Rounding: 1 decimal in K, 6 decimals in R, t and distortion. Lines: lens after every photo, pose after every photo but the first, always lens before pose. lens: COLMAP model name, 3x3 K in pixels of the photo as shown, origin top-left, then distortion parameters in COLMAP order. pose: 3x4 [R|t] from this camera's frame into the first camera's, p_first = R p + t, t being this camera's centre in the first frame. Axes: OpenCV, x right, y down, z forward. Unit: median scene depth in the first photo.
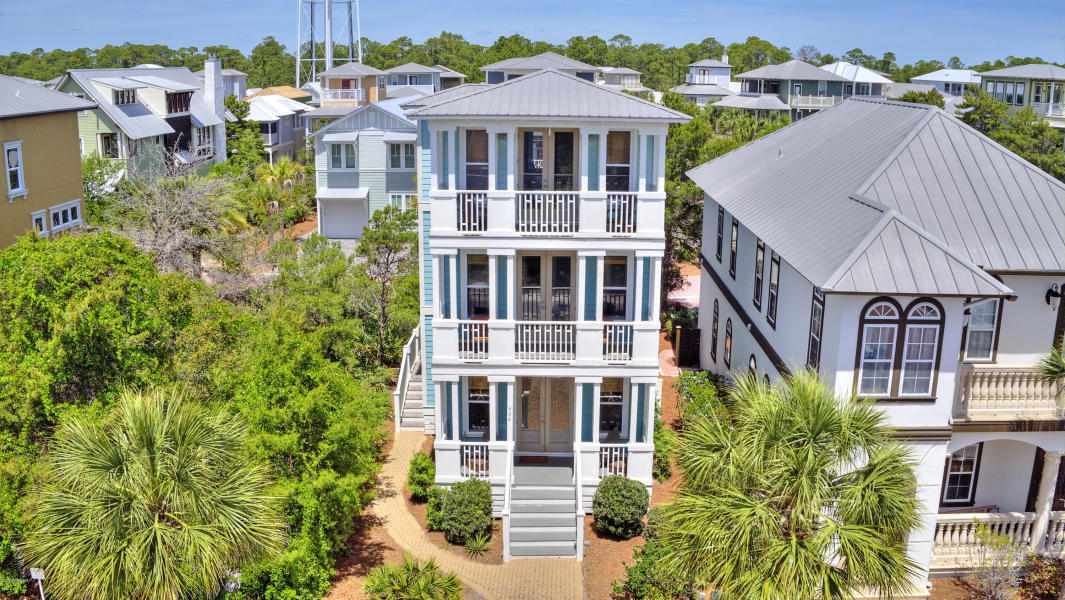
lens RADIAL K [[942.0, 0, 538.5], [0, 942.0, 301.0], [0, 0, 1]] dist [-0.216692, 0.096244]
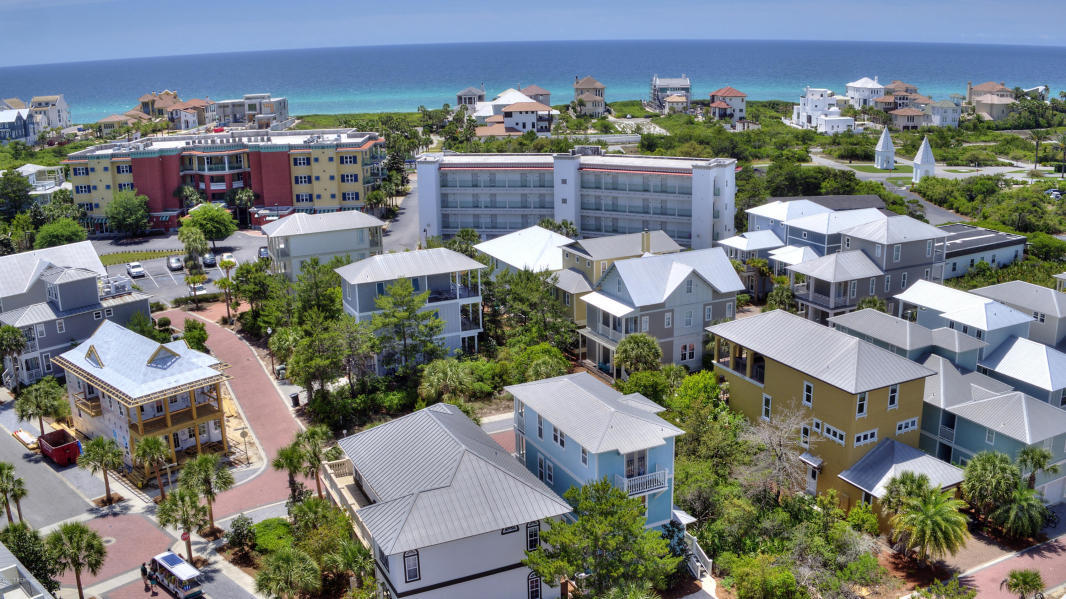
lens RADIAL K [[986.5, 0, 533.0], [0, 986.5, 299.5], [0, 0, 1]] dist [-0.218326, 0.105773]
pose [[-0.892999, 0.125248, -0.432279, 0.530604], [-0.099553, 0.881731, 0.461129, -0.717086], [0.438909, 0.454823, -0.774916, 1.254727]]
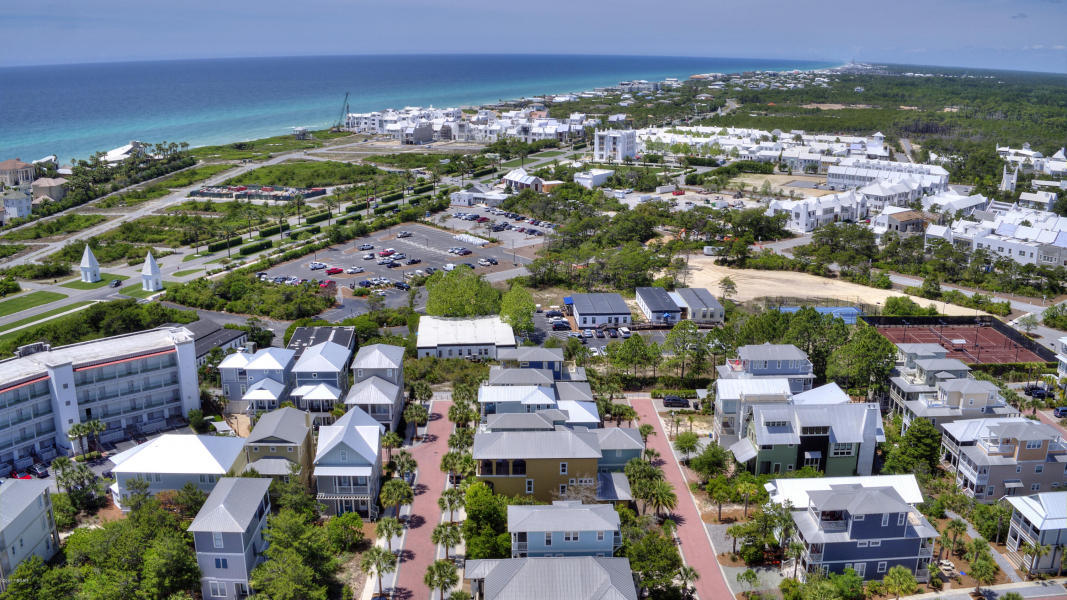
lens RADIAL K [[943.8, 0, 539.5], [0, 943.8, 301.1], [0, 0, 1]] dist [-0.216692, 0.096244]
pose [[0.048201, 0.255305, -0.965658, 1.765545], [-0.247549, 0.939674, 0.236079, -0.970191], [0.967676, 0.227668, 0.108494, 0.114517]]
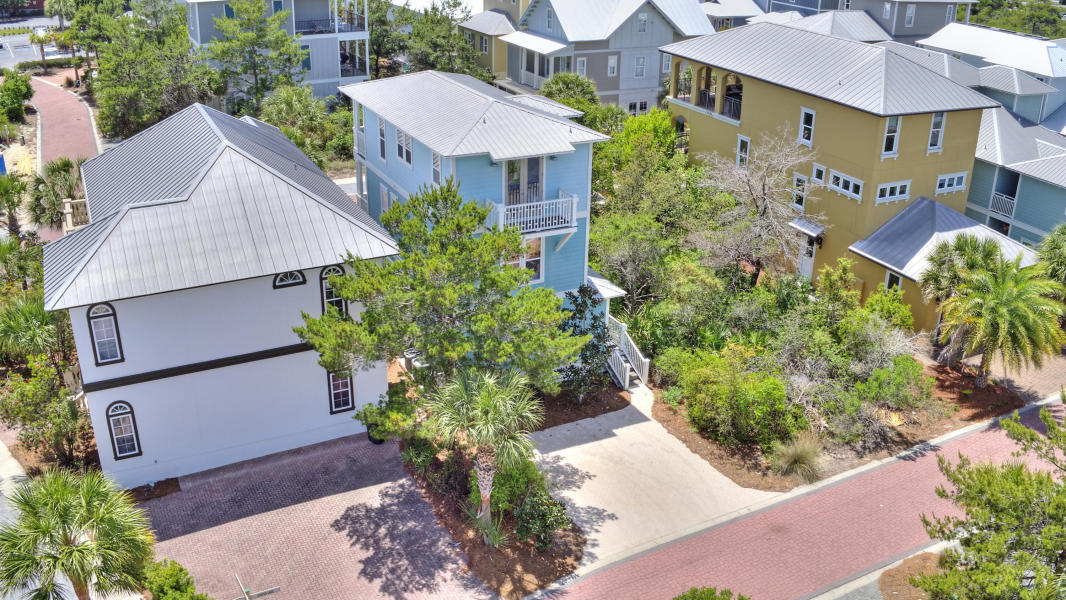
lens RADIAL K [[972.7, 0, 533.0], [0, 972.7, 300.0], [0, 0, 1]] dist [-0.226508, 0.116784]
pose [[-0.882914, 0.162756, -0.440424, 0.280328], [-0.144019, 0.798914, 0.583947, -0.394163], [0.446902, 0.579005, -0.681933, 1.034973]]
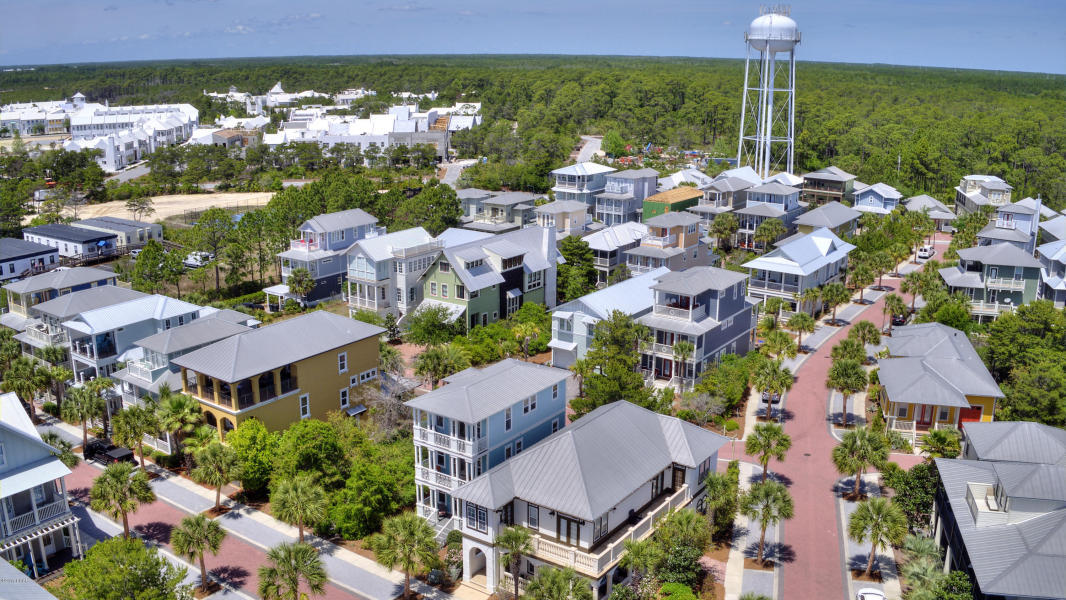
lens RADIAL K [[942.9, 0, 539.0], [0, 942.9, 301.1], [0, 0, 1]] dist [-0.216692, 0.096244]
pose [[0.830709, 0.142702, -0.538106, 0.710411], [-0.137017, 0.989264, 0.050823, -0.284429], [0.539582, 0.031511, 0.841343, -0.544352]]
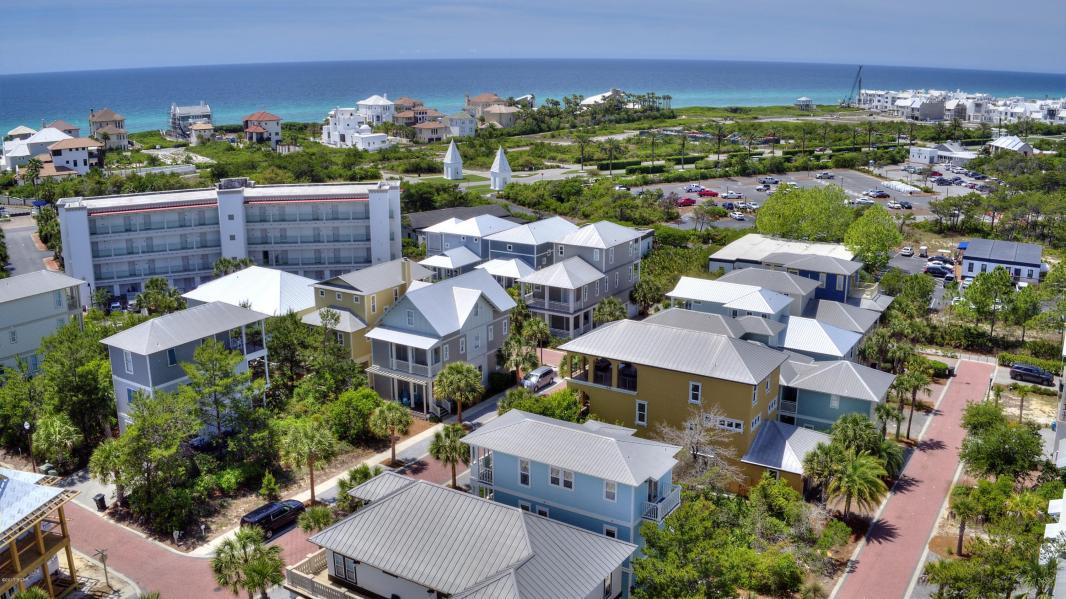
lens RADIAL K [[942.9, 0, 539.0], [0, 942.9, 300.6], [0, 0, 1]] dist [-0.216692, 0.096244]
pose [[-0.515953, 0.211571, -0.830079, 0.855831], [-0.213112, 0.906850, 0.363603, -0.615622], [0.829685, 0.364501, -0.422803, 0.827179]]
